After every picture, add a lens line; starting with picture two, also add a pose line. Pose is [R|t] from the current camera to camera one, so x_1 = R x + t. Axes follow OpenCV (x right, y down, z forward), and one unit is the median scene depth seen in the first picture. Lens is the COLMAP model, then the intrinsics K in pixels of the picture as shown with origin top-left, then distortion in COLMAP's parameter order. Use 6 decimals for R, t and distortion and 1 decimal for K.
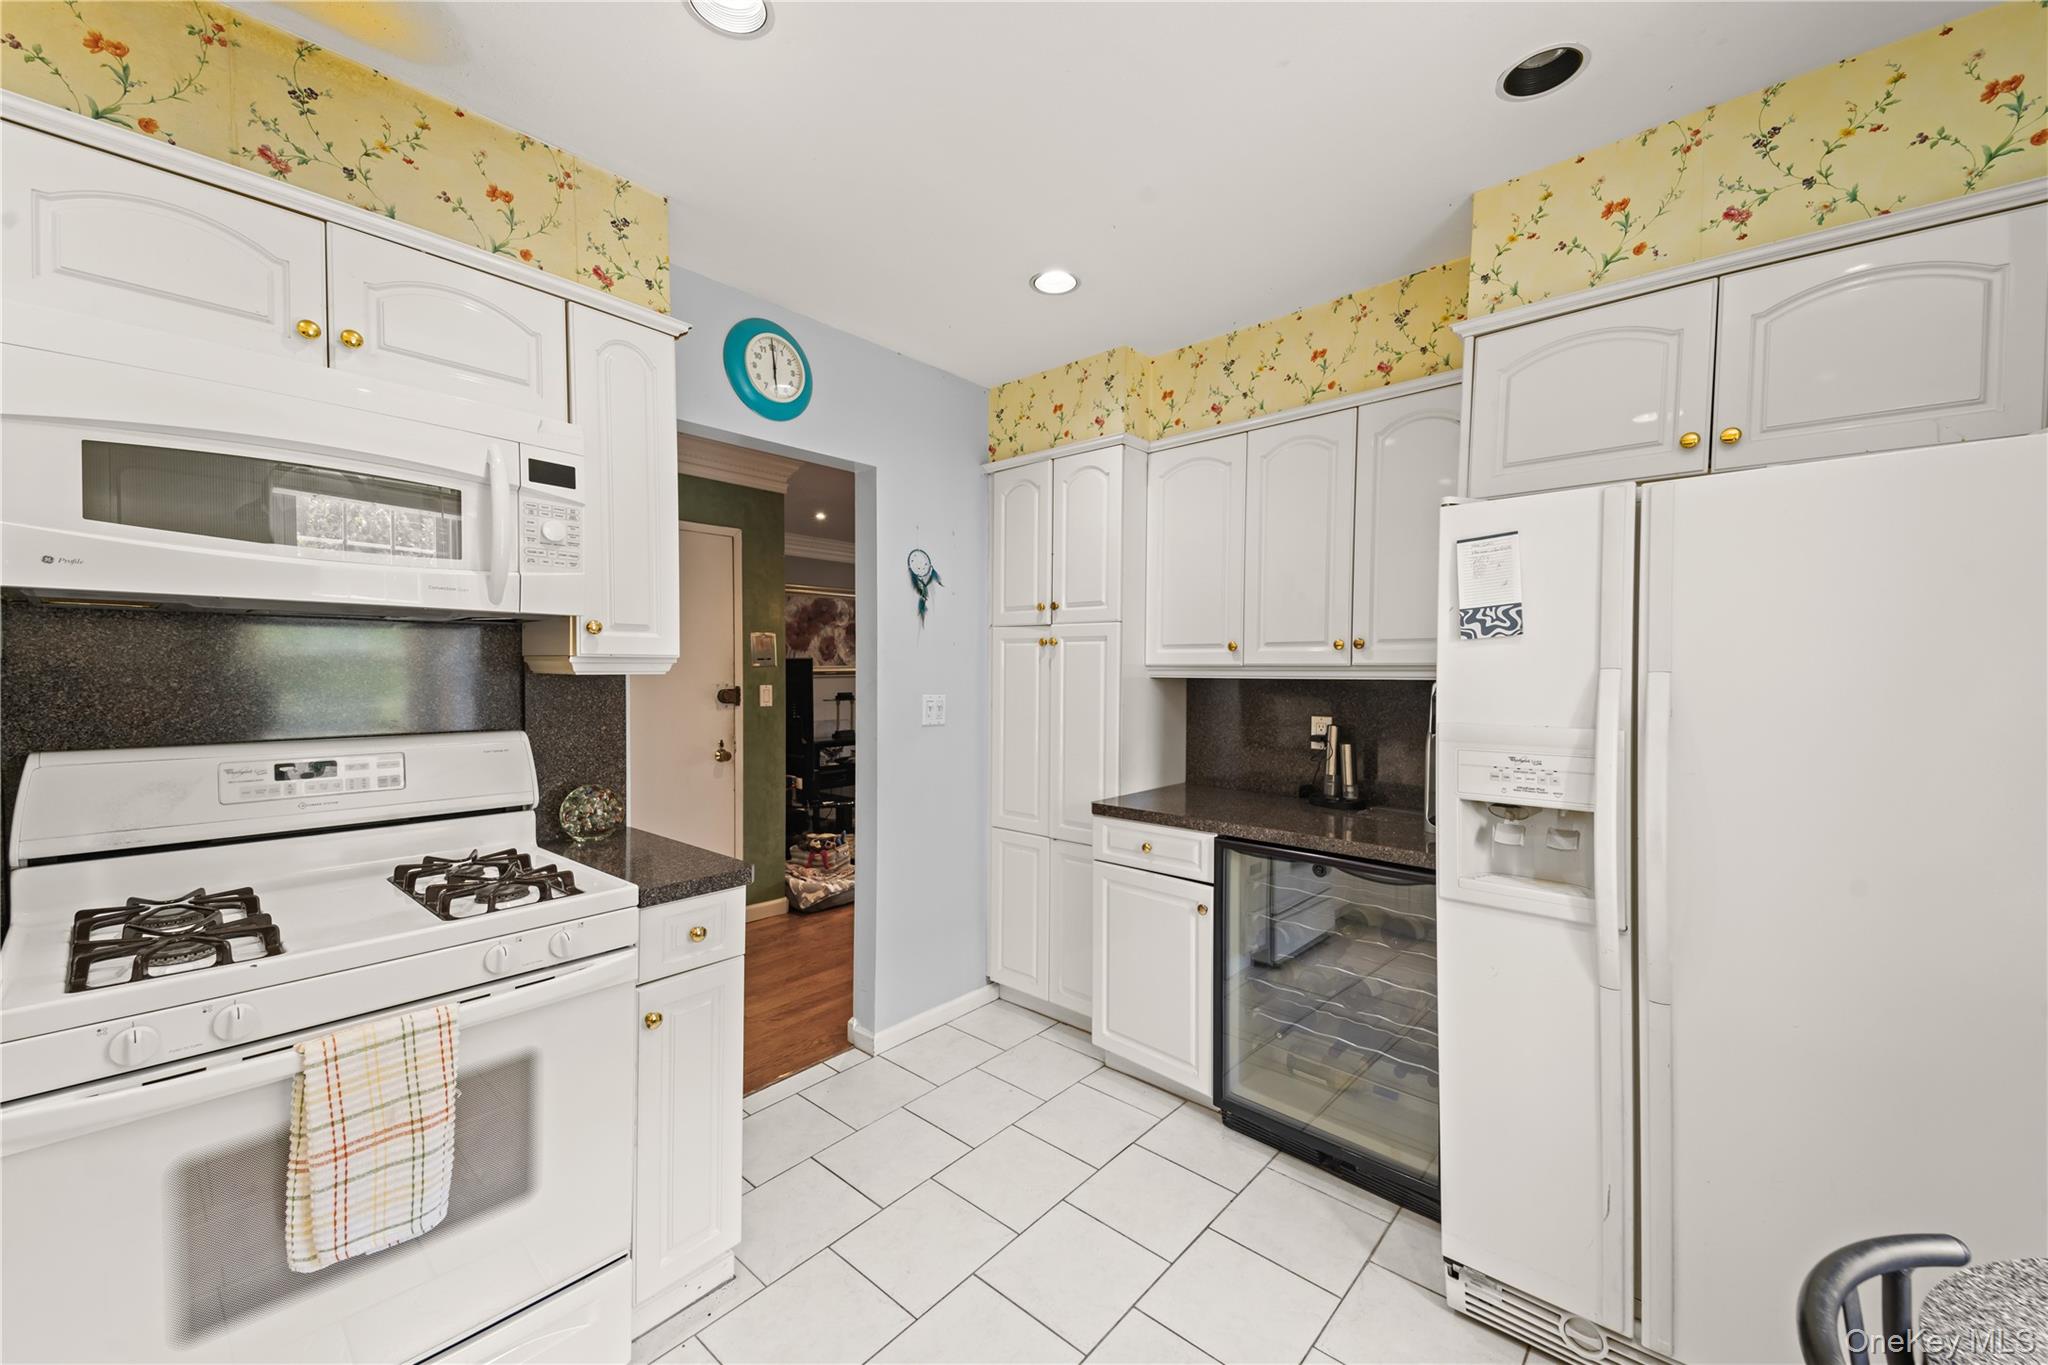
lens RADIAL K [[791.3, 0, 1026.1], [0, 791.3, 684.2], [0, 0, 1]] dist [0.096342, -0.038506]
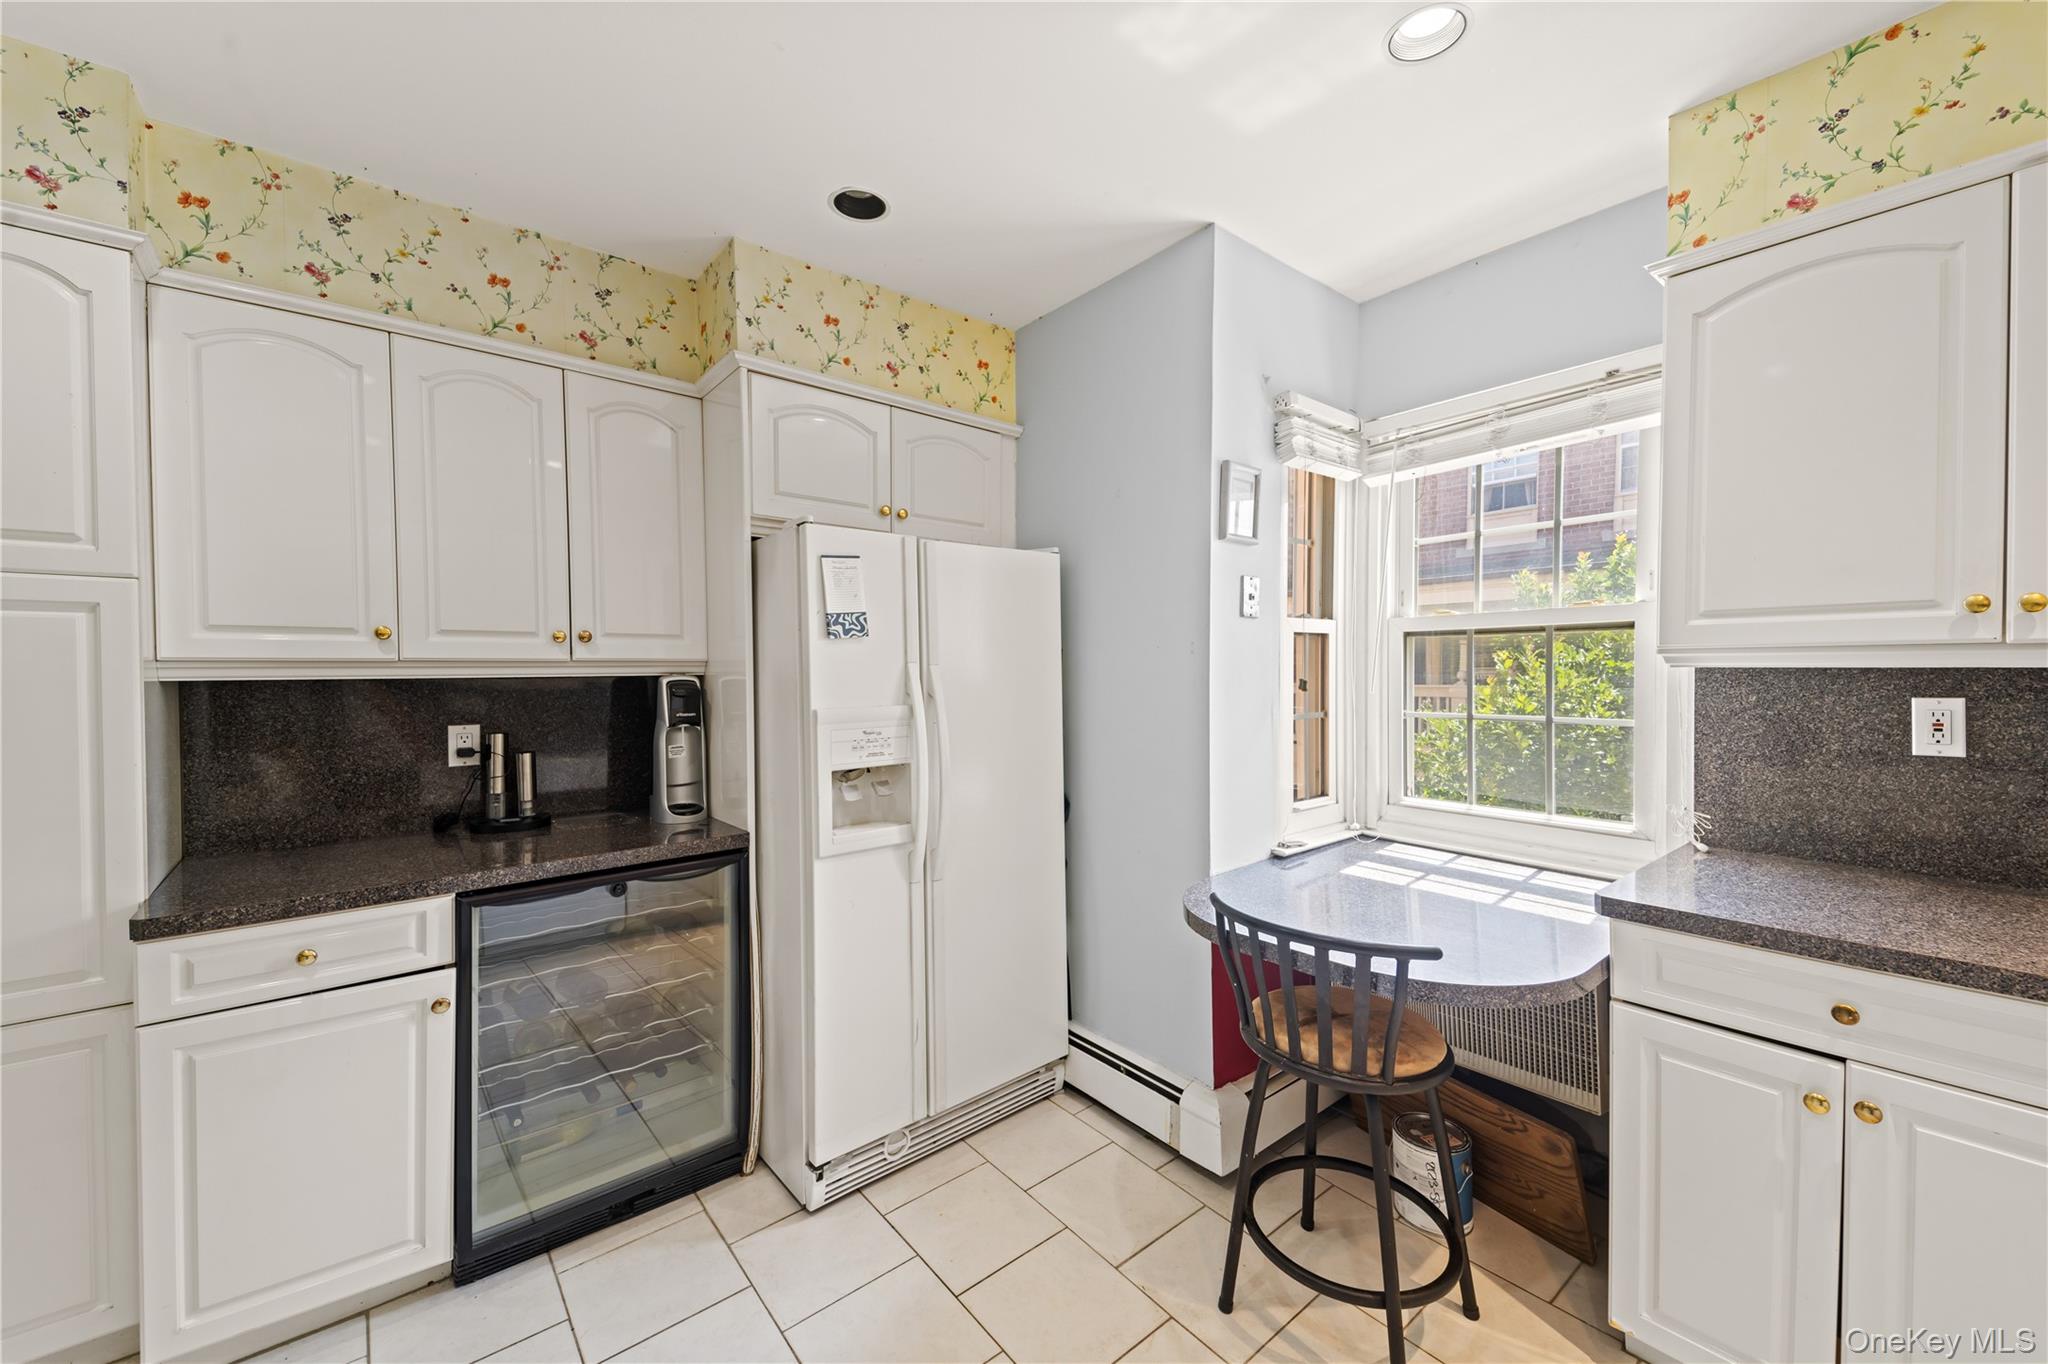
lens RADIAL K [[791.3, 0, 1026.1], [0, 791.3, 683.7], [0, 0, 1]] dist [0.096342, -0.038506]
pose [[0.165718, -0.023813, 0.985886, -0.407336], [0.026668, 0.999451, 0.019658, -0.002466], [-0.985812, 0.023034, 0.166262, 0.364270]]
